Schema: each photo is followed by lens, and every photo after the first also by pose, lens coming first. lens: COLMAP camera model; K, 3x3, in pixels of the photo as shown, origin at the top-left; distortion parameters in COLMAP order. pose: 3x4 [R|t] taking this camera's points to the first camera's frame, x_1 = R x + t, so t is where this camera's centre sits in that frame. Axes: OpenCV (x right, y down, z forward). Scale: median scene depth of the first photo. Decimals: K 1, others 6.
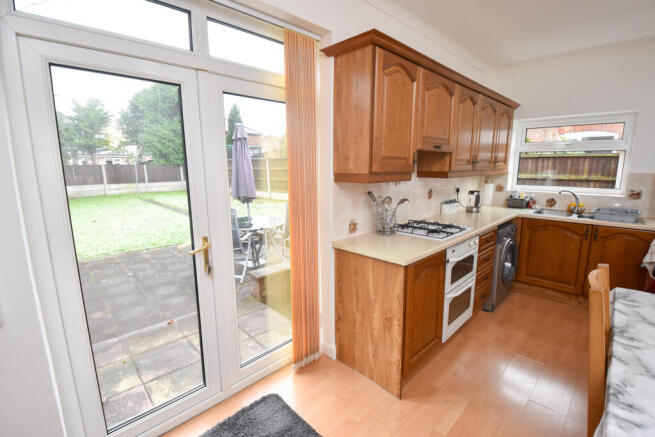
lens RADIAL K [[306.9, 0, 331.1], [0, 306.9, 217.0], [0, 0, 1]] dist [0.000315, -0.017921]
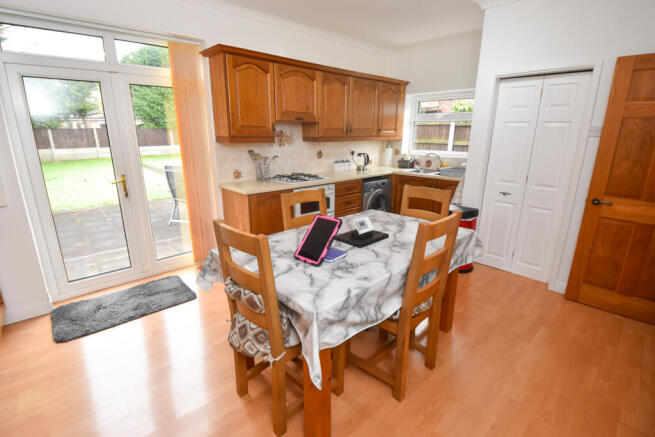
lens RADIAL K [[315.8, 0, 327.5], [0, 315.8, 218.5], [0, 0, 1]] dist [0.010798, -0.020214]
pose [[0.999441, 0.018796, -0.027660, 0.376643], [-0.015893, 0.994695, 0.101634, 0.055828], [0.029424, -0.101137, 0.994437, -0.348691]]
